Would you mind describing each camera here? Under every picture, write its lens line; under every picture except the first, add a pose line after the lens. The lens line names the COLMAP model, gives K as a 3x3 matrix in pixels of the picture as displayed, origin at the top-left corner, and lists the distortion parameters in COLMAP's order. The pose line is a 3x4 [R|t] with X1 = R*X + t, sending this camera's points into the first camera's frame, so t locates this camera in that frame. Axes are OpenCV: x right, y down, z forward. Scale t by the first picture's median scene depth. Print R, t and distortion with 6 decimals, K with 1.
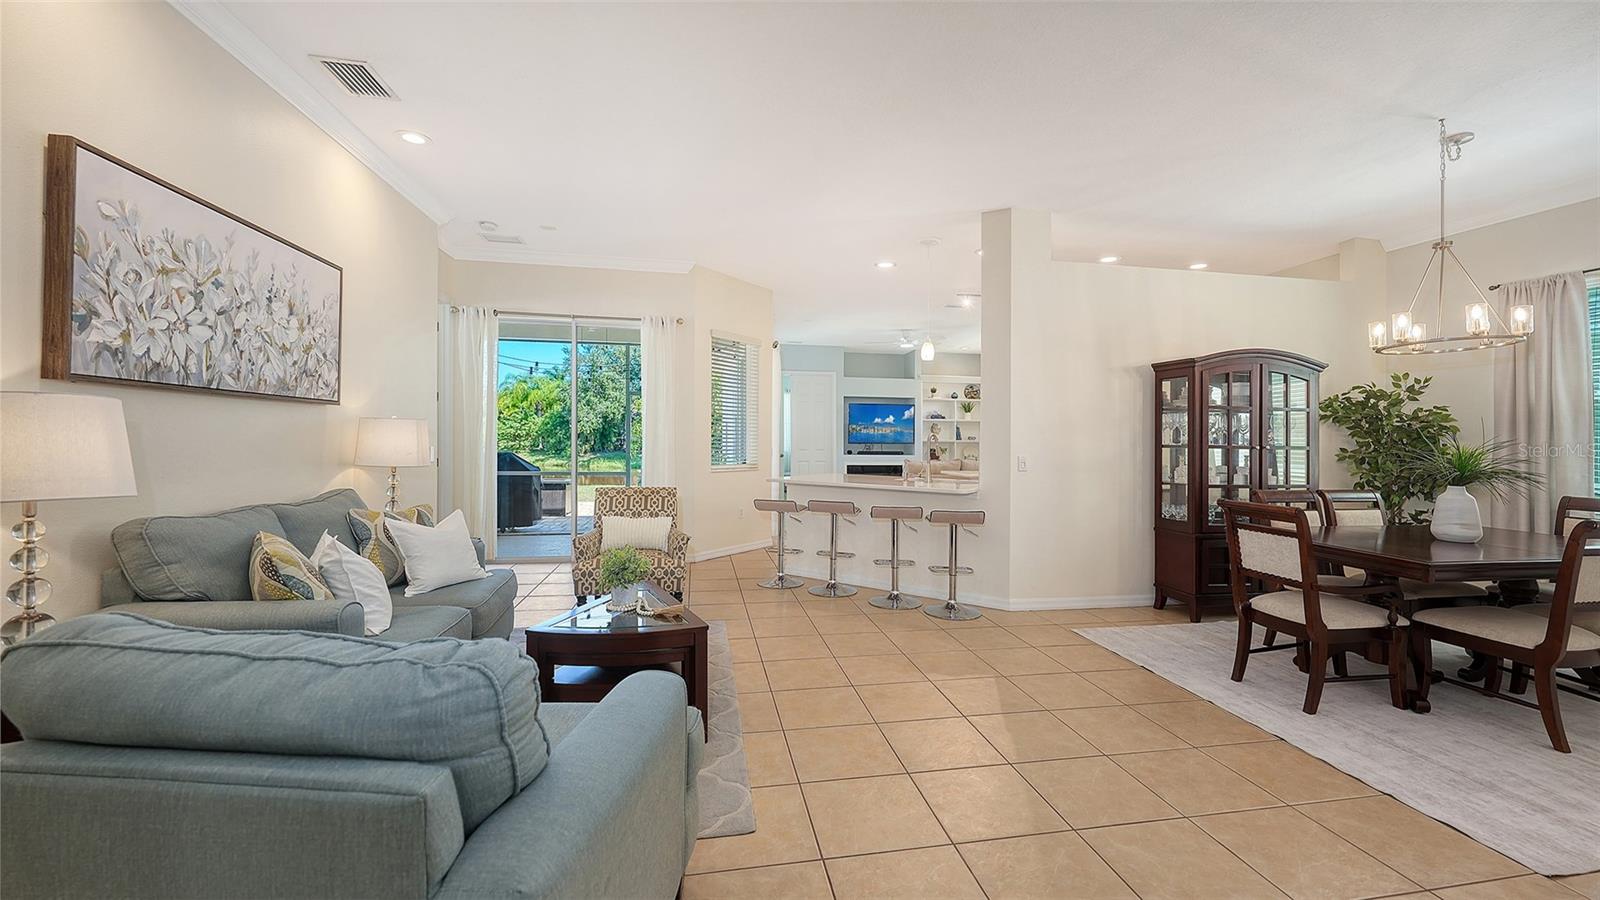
lens RADIAL K [[623.6, 0, 820.6], [0, 623.6, 442.6], [0, 0, 1]] dist [-0.001747, -0.000177]
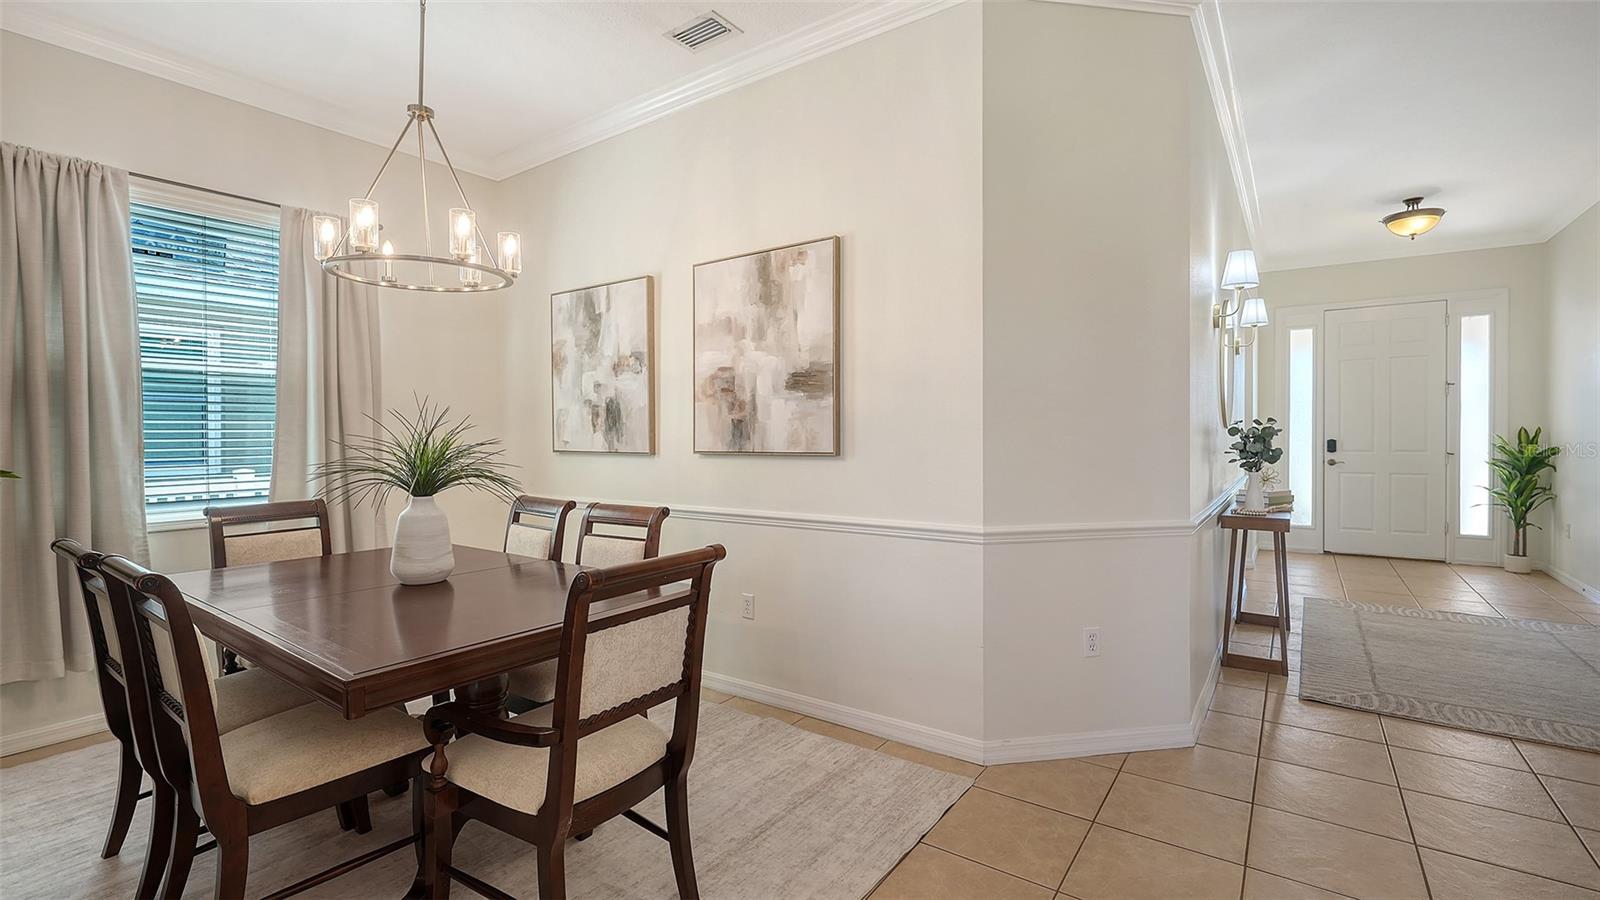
lens RADIAL K [[702.4, 0, 798.2], [0, 702.4, 436.7], [0, 0, 1]] dist [-0.009171, -0.000264]
pose [[-0.683643, -0.011343, 0.729729, 0.181276], [0.003125, 0.999825, 0.018469, -0.003609], [-0.729810, 0.014907, -0.683487, 0.969974]]
